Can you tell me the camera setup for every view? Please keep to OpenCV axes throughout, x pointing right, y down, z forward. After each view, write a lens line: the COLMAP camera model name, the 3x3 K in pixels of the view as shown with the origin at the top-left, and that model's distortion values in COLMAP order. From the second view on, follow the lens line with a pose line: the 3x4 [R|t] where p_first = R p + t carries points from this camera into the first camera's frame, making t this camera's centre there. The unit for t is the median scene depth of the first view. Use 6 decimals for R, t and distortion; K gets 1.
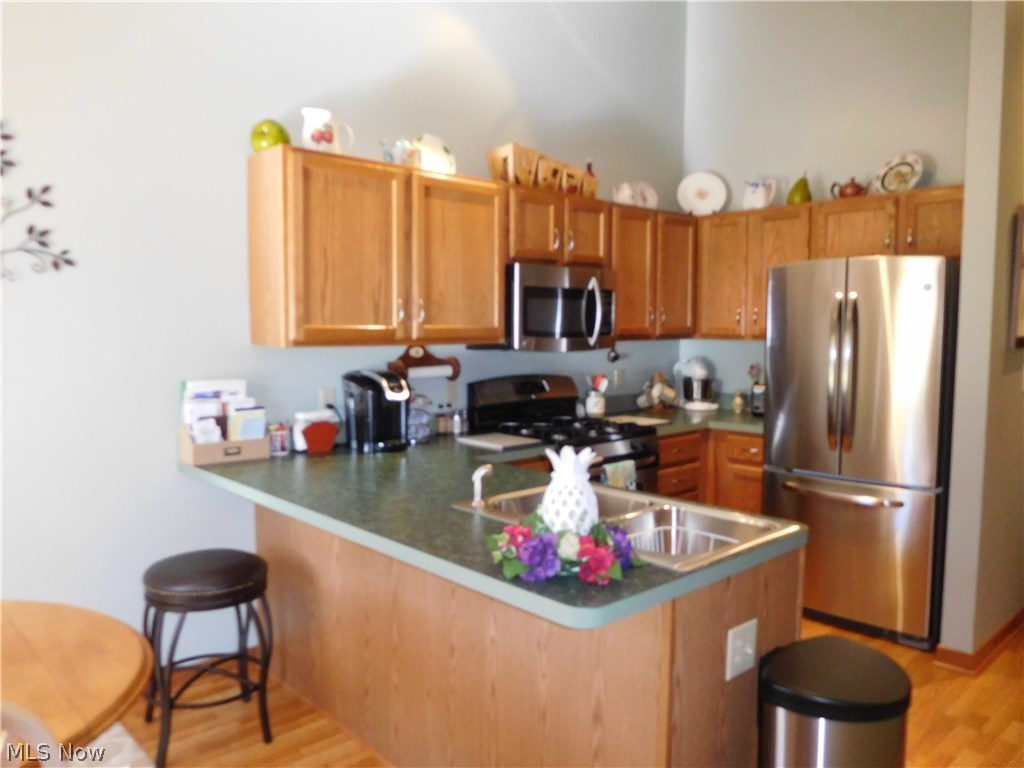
lens RADIAL K [[761.2, 0, 509.2], [0, 761.2, 386.8], [0, 0, 1]] dist [-0.004741, -0.003579]
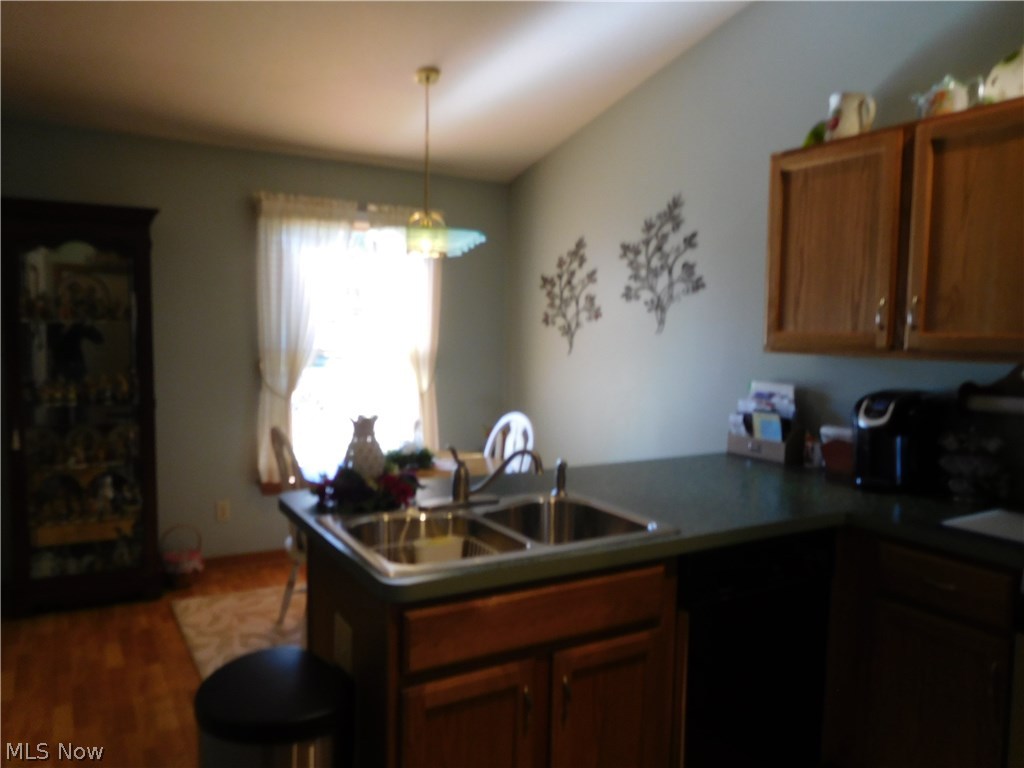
lens RADIAL K [[761.2, 0, 509.2], [0, 761.2, 386.8], [0, 0, 1]] dist [-0.004741, -0.003579]
pose [[-0.225445, 0.069558, -0.971770, 0.763169], [-0.085587, 0.992178, 0.090874, -0.070106], [0.970489, 0.103658, -0.217728, 0.884640]]
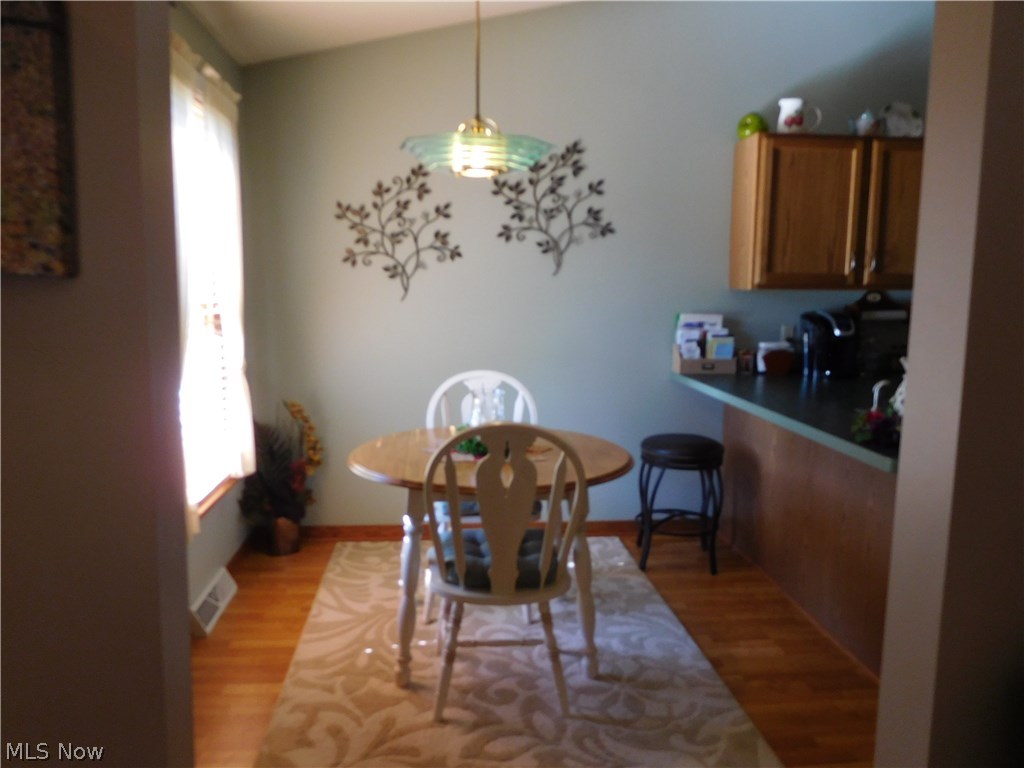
lens RADIAL K [[761.2, 0, 509.2], [0, 761.2, 386.8], [0, 0, 1]] dist [-0.004741, -0.003579]
pose [[0.787741, 0.085292, -0.610074, 0.187740], [-0.051557, 0.996022, 0.072678, 0.040232], [0.613846, -0.025798, 0.789004, -0.289240]]
